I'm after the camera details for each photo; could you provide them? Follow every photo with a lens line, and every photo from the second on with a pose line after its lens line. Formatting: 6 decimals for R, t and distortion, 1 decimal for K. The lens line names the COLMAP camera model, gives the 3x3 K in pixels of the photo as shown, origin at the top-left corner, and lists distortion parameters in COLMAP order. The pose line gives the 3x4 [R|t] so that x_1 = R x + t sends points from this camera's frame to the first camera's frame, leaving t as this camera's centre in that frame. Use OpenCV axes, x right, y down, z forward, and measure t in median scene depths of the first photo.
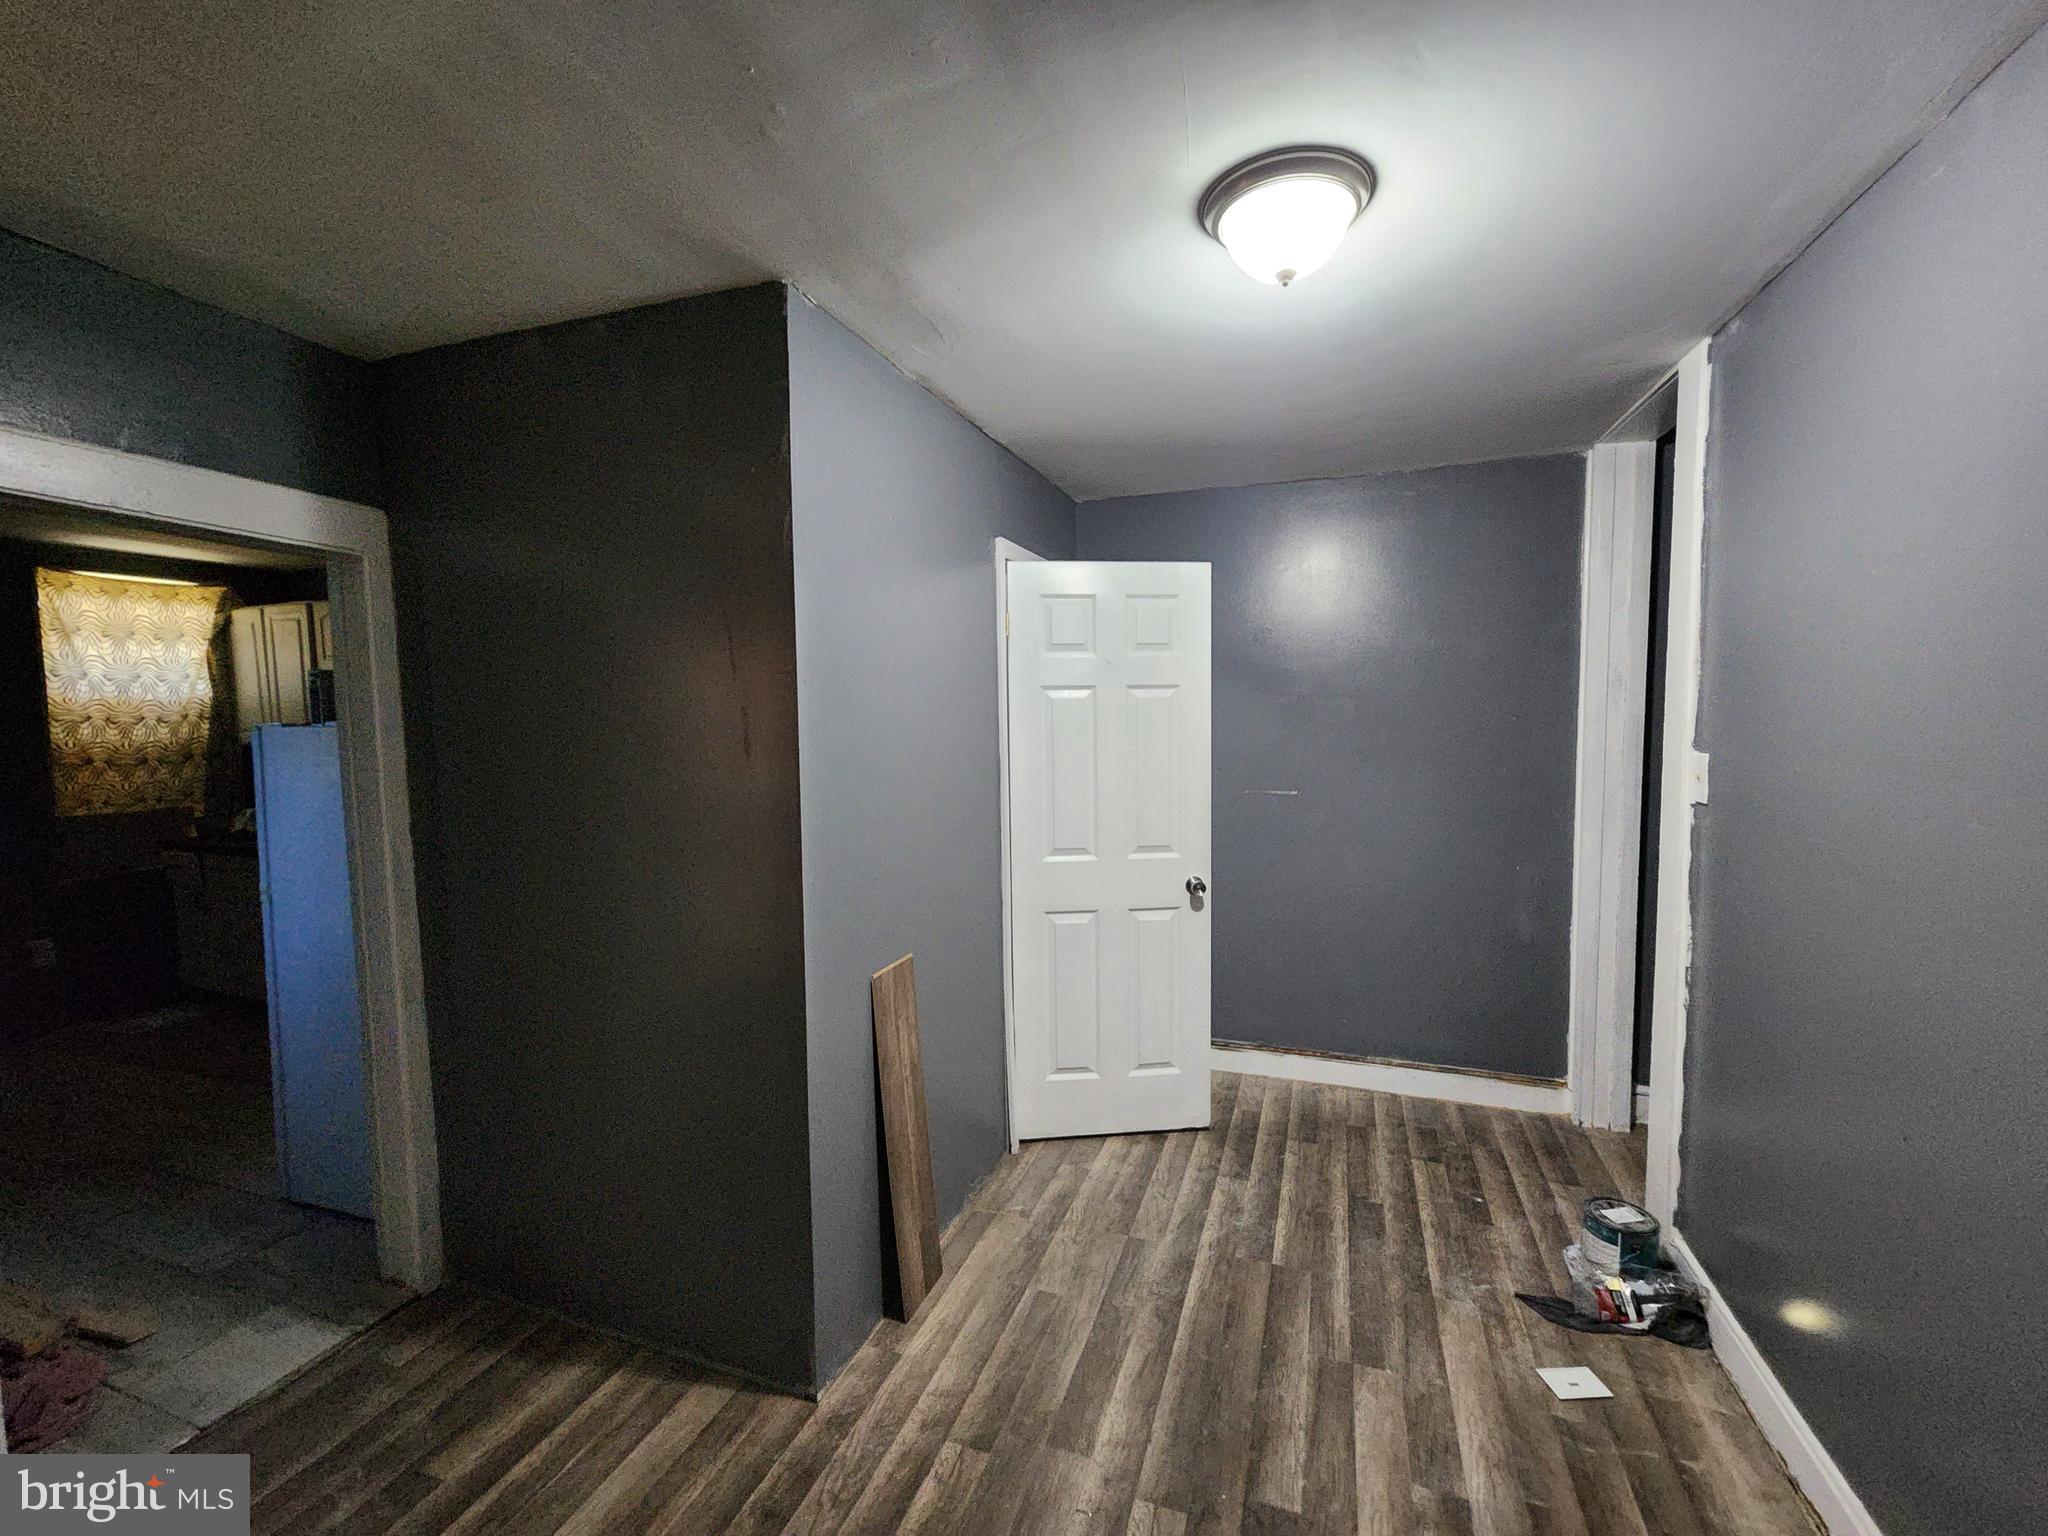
lens RADIAL K [[841.3, 0, 1042.0], [0, 841.3, 771.3], [0, 0, 1]] dist [-0.000590, -0.000753]
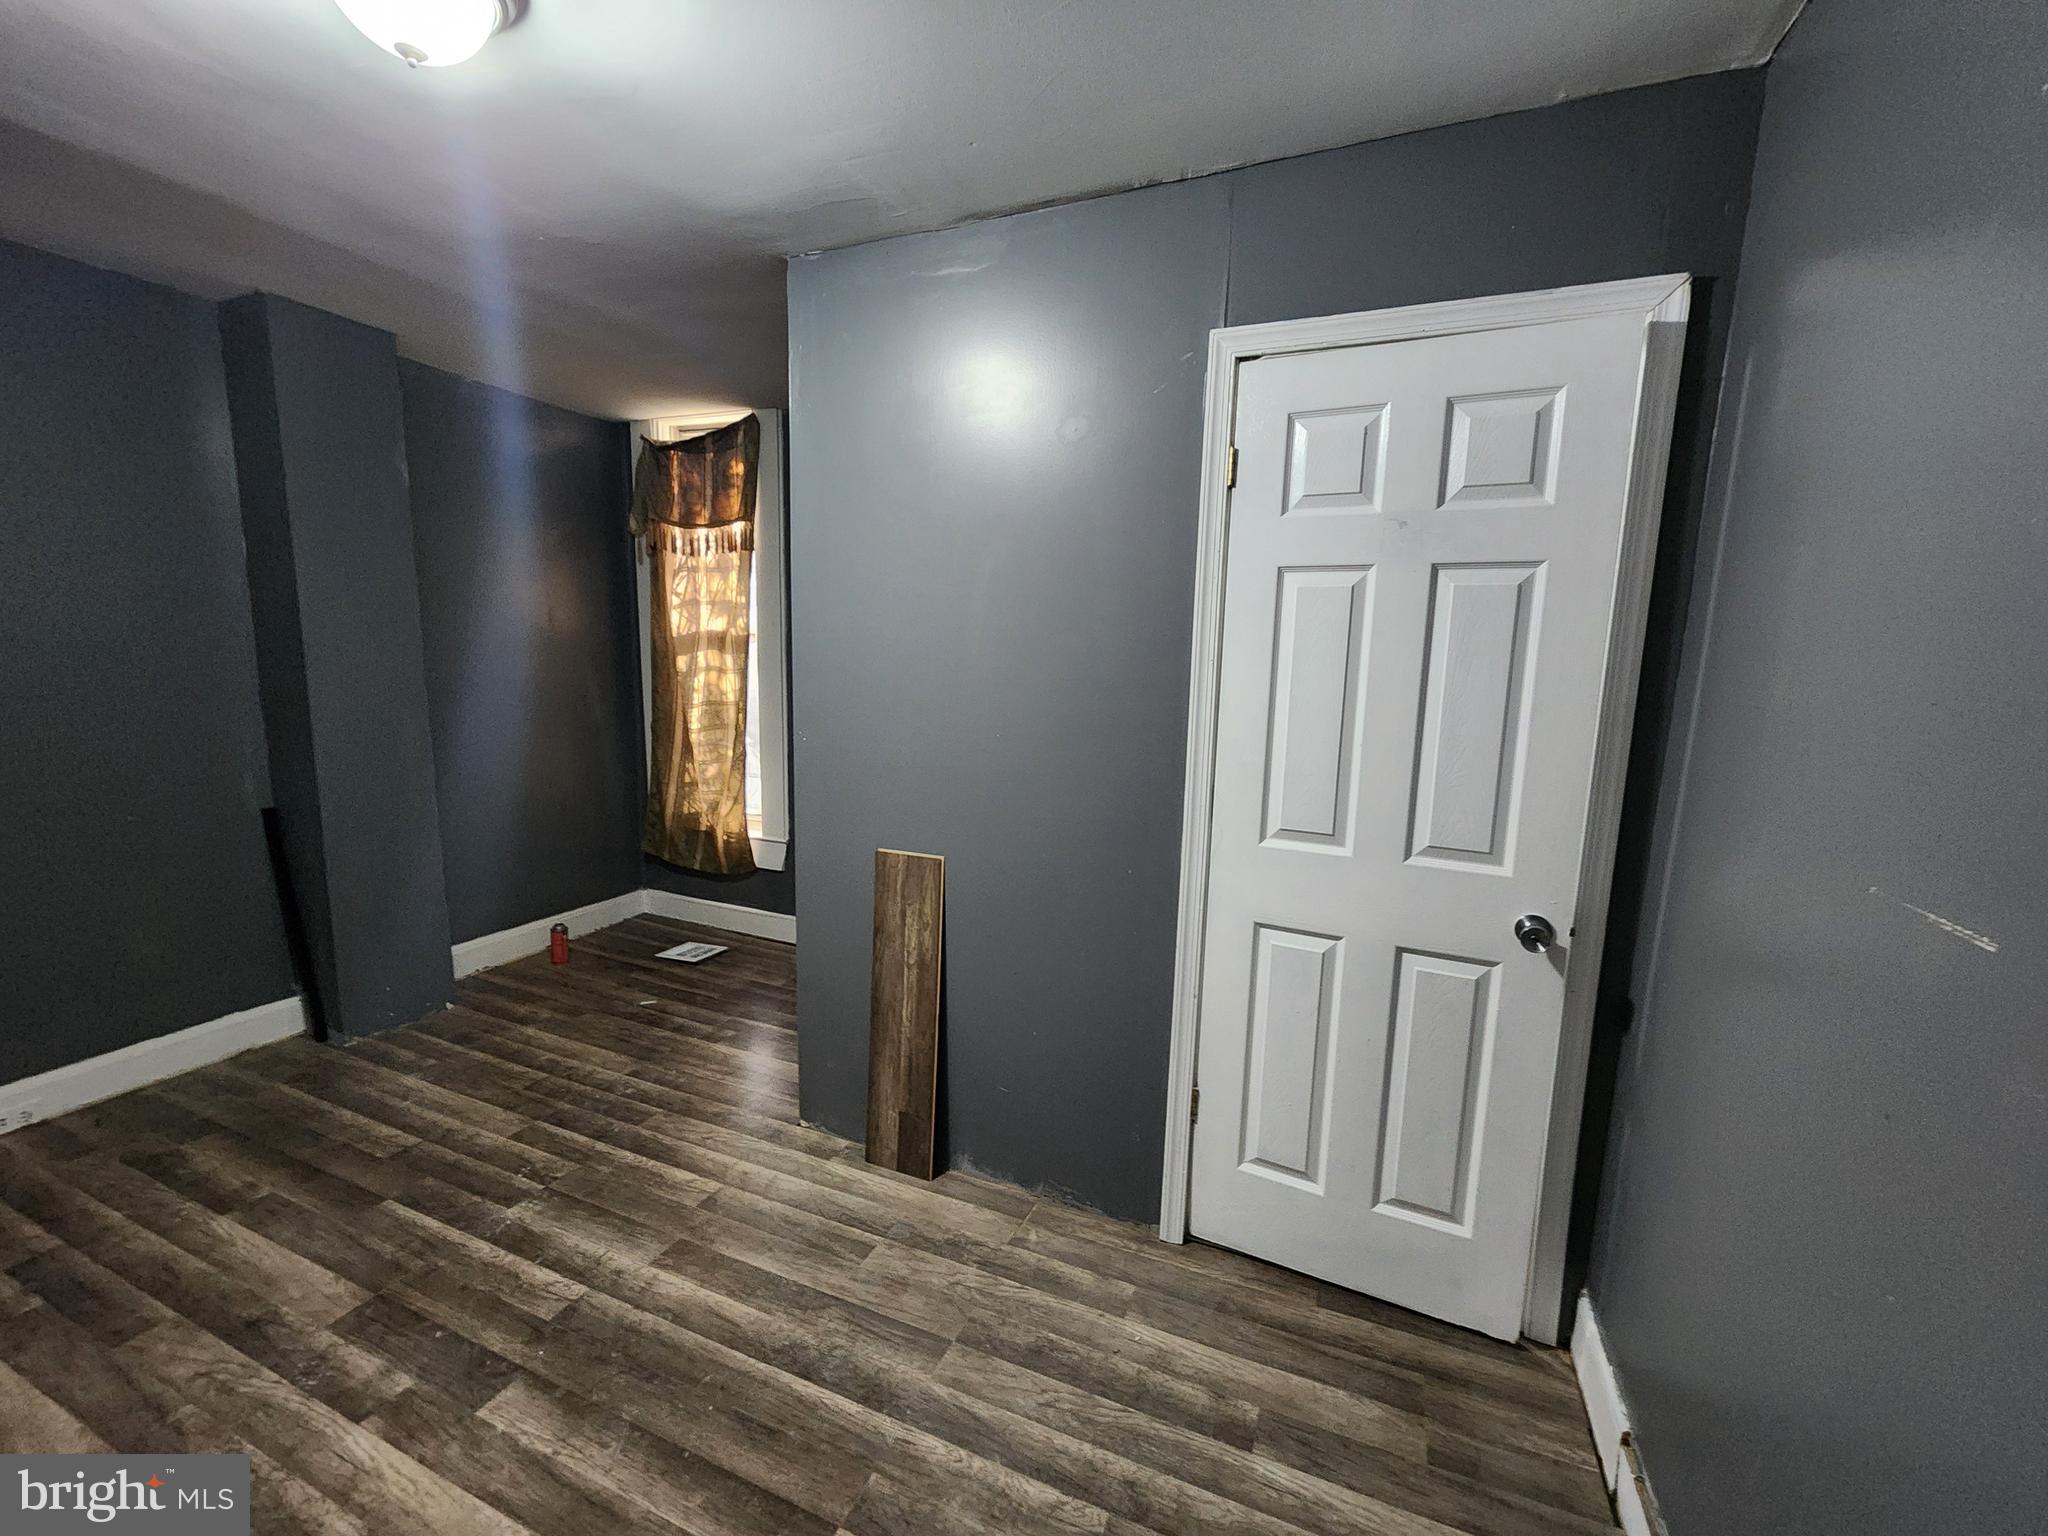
lens RADIAL K [[841.3, 0, 1042.0], [0, 841.3, 771.3], [0, 0, 1]] dist [-0.000590, -0.000753]
pose [[-0.057430, 0.151830, -0.986737, 0.914930], [-0.093584, 0.983197, 0.156732, -0.053071], [0.993954, 0.101344, -0.042256, 1.324127]]
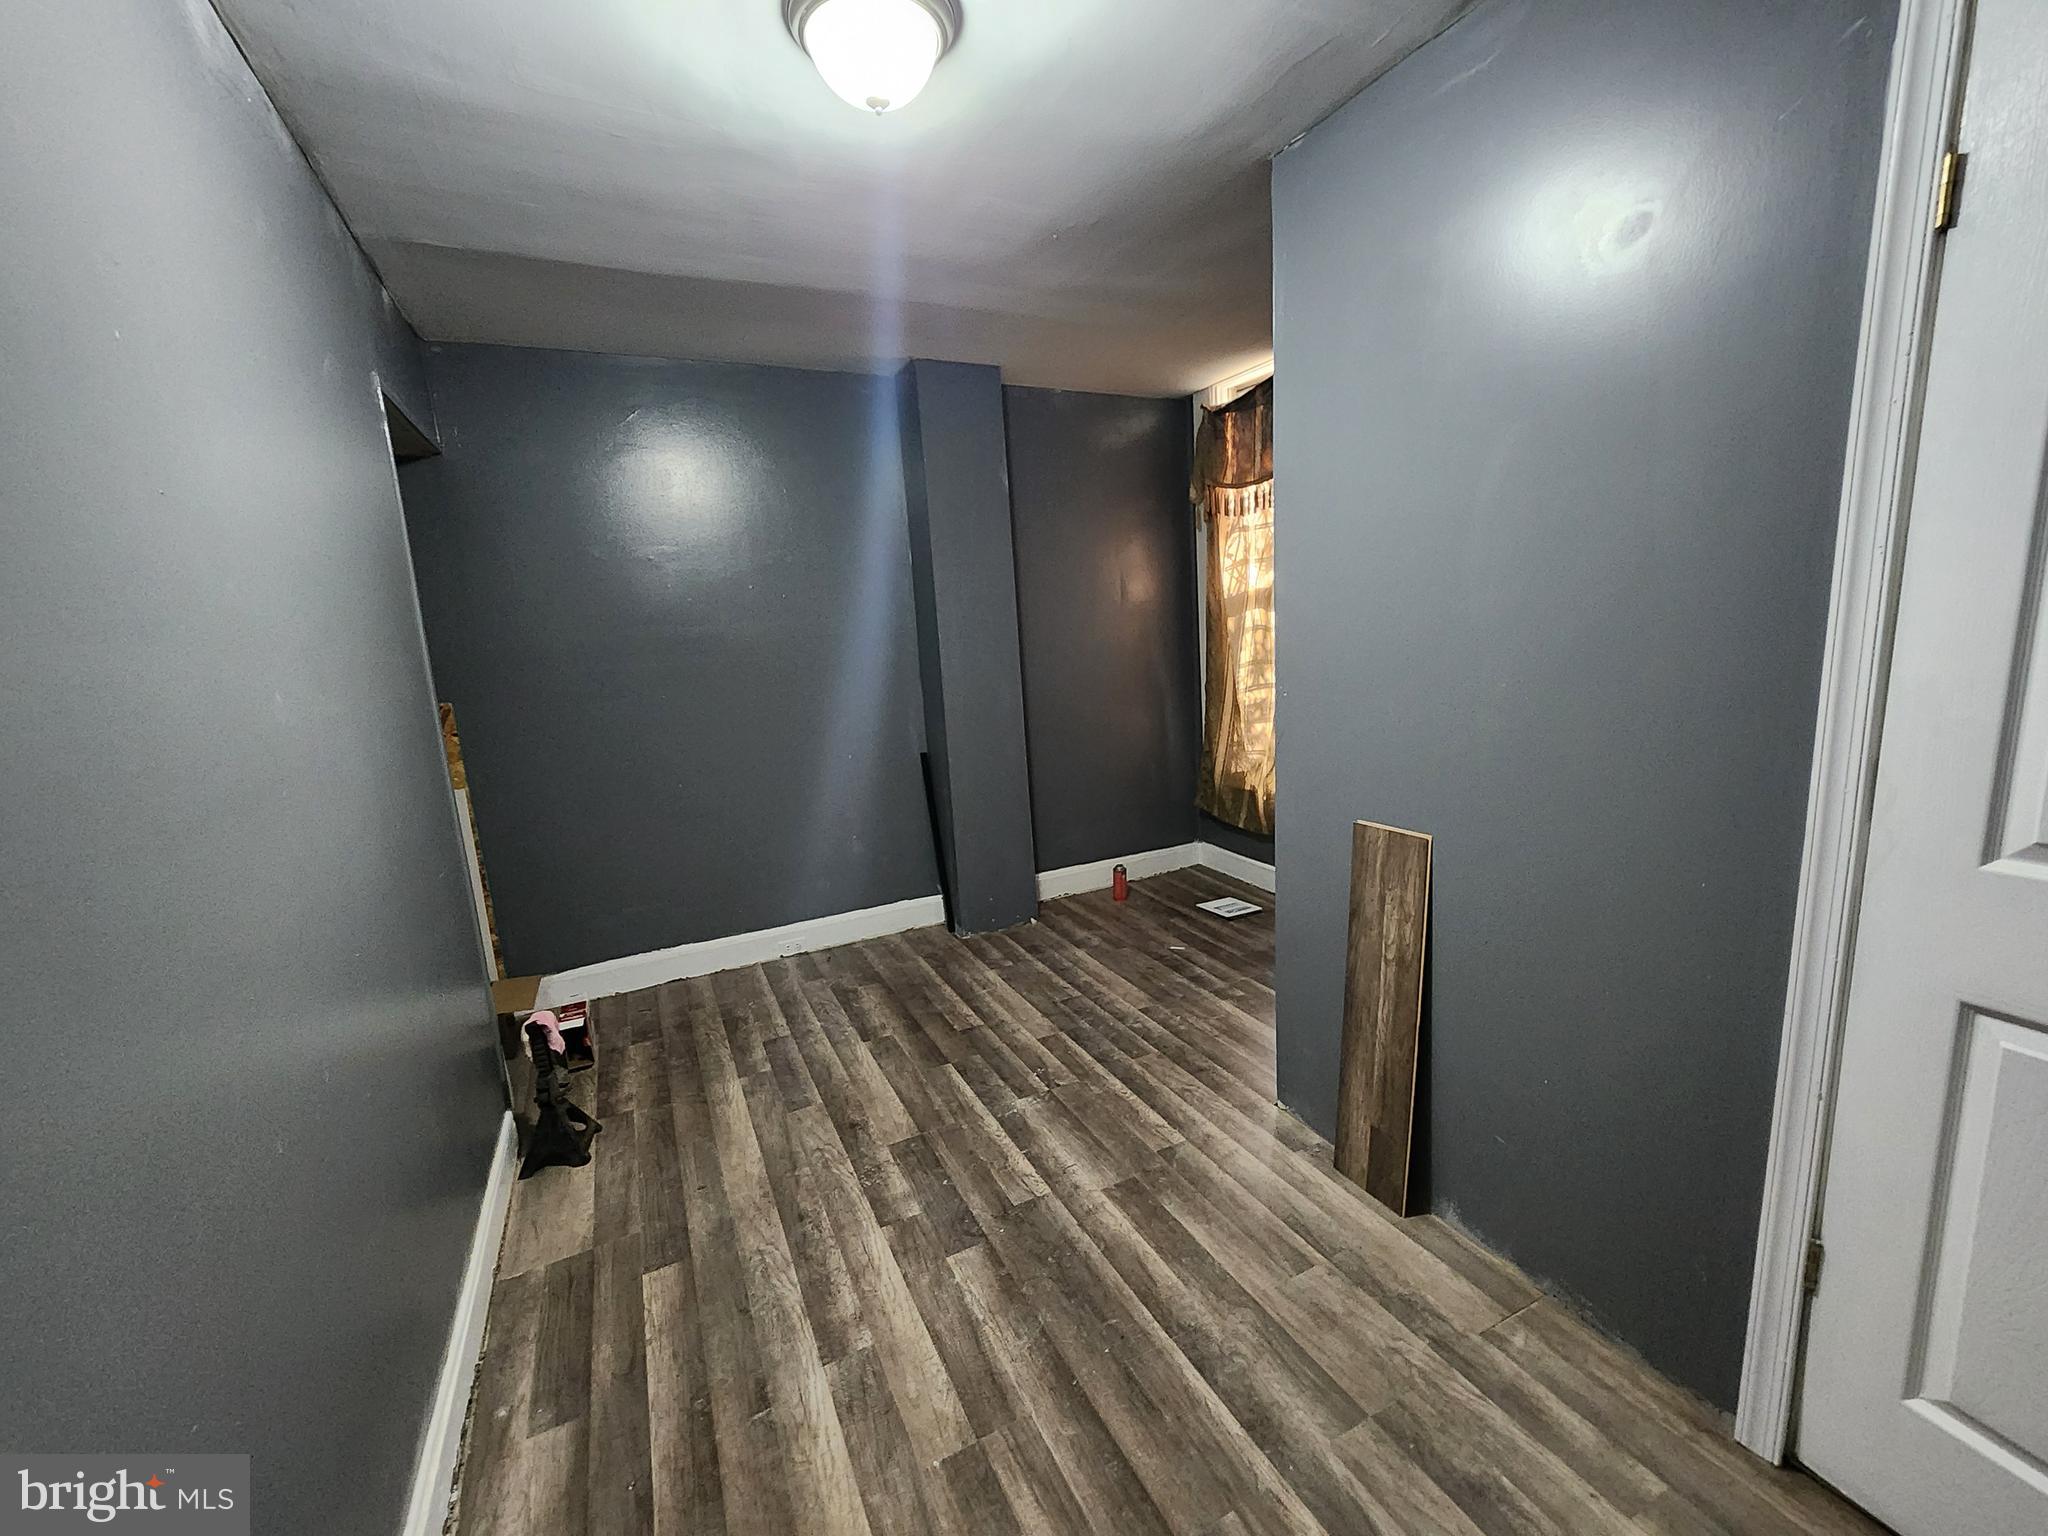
lens RADIAL K [[840.6, 0, 1038.9], [0, 840.6, 772.9], [0, 0, 1]] dist [0.000034, 0.000827]
pose [[-0.694656, 0.176359, -0.697388, 0.750075], [0.016196, 0.973070, 0.229941, -0.036779], [0.719159, 0.148435, -0.678805, 1.463401]]
